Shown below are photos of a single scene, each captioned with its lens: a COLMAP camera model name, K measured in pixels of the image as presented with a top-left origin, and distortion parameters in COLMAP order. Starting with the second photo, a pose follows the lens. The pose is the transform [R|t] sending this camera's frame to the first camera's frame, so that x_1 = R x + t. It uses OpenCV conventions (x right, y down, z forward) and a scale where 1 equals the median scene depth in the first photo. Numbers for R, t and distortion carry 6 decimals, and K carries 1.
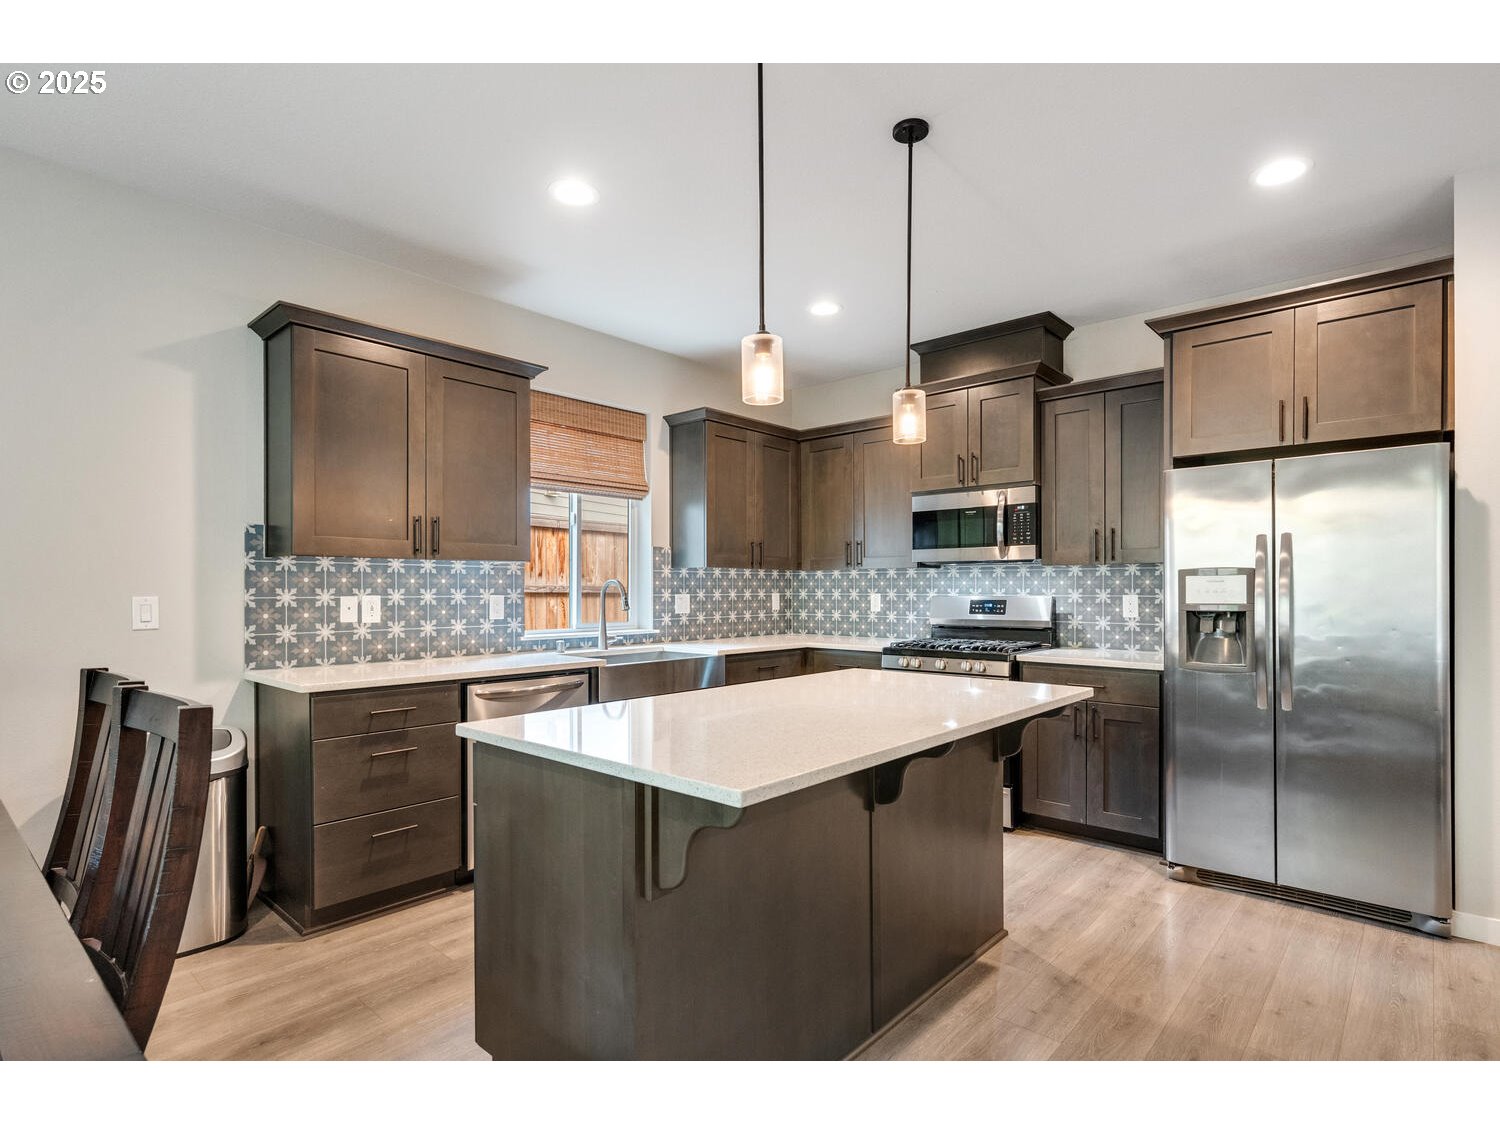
lens RADIAL K [[764.3, 0, 746.5], [0, 764.3, 599.3], [0, 0, 1]] dist [0.012246, 0.000504]
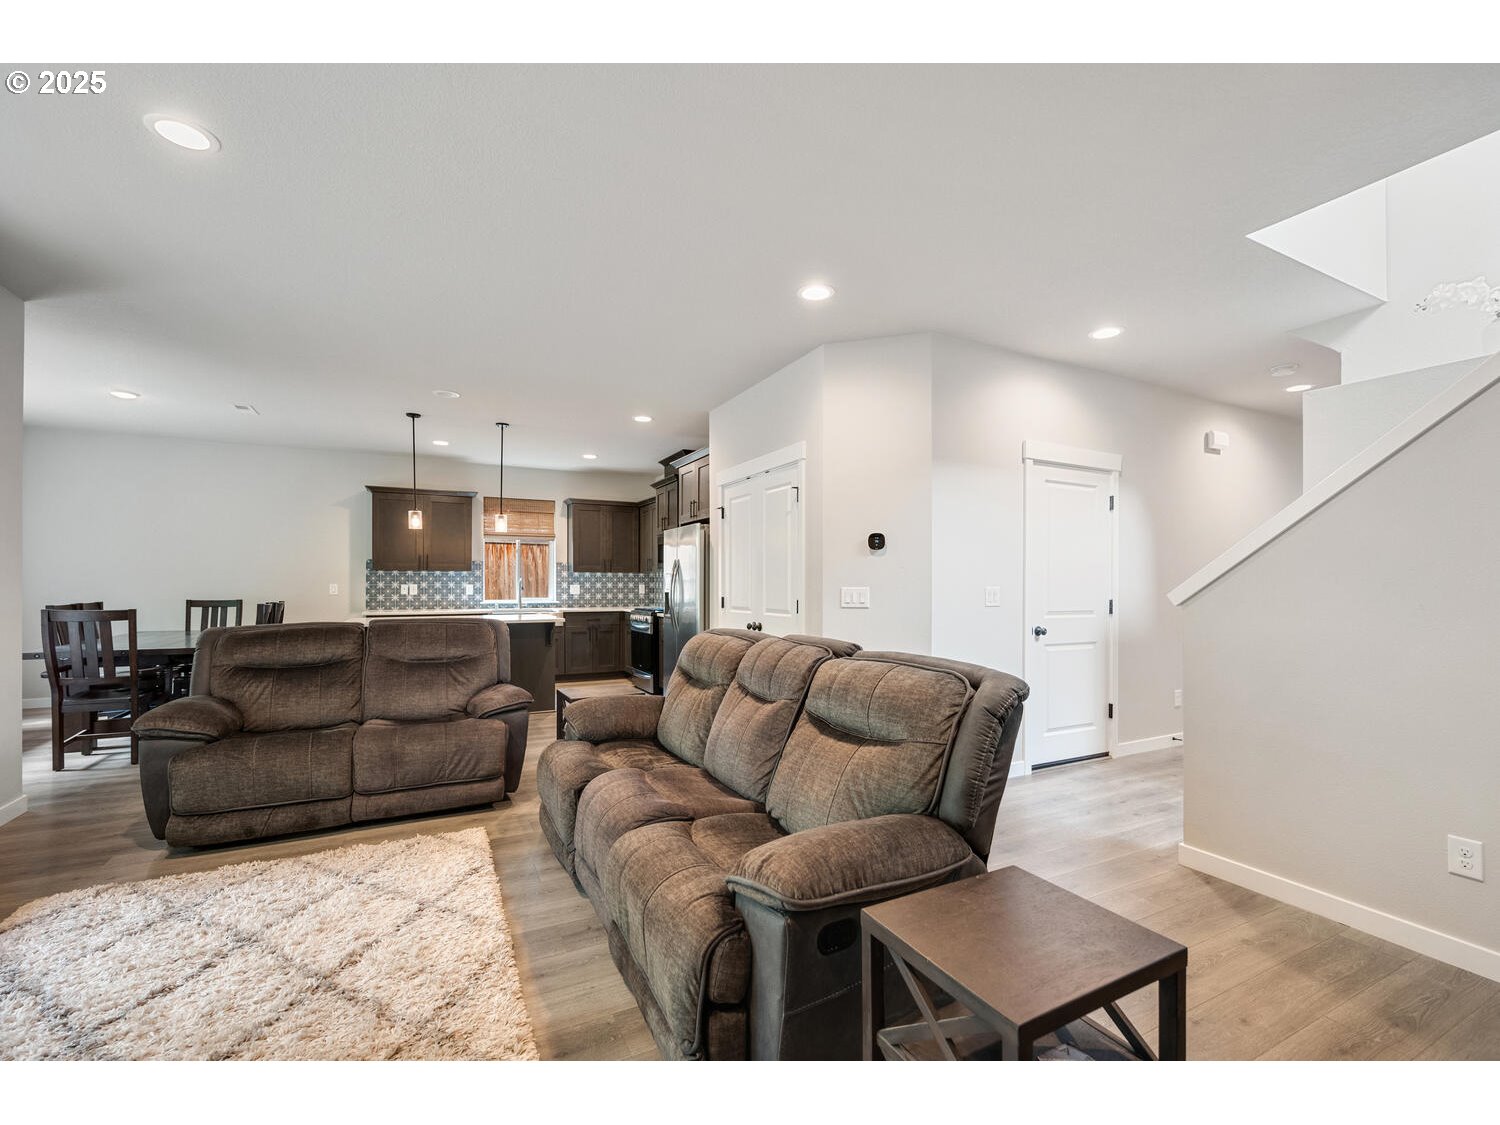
lens RADIAL K [[641.9, 0, 744.0], [0, 641.9, 591.0], [0, 0, 1]] dist [0.004316, -0.001038]
pose [[0.932645, 0.008487, -0.360695, 1.379026], [-0.008677, 0.999962, 0.001092, 0.005999], [0.360691, 0.002111, 0.932683, -0.660245]]
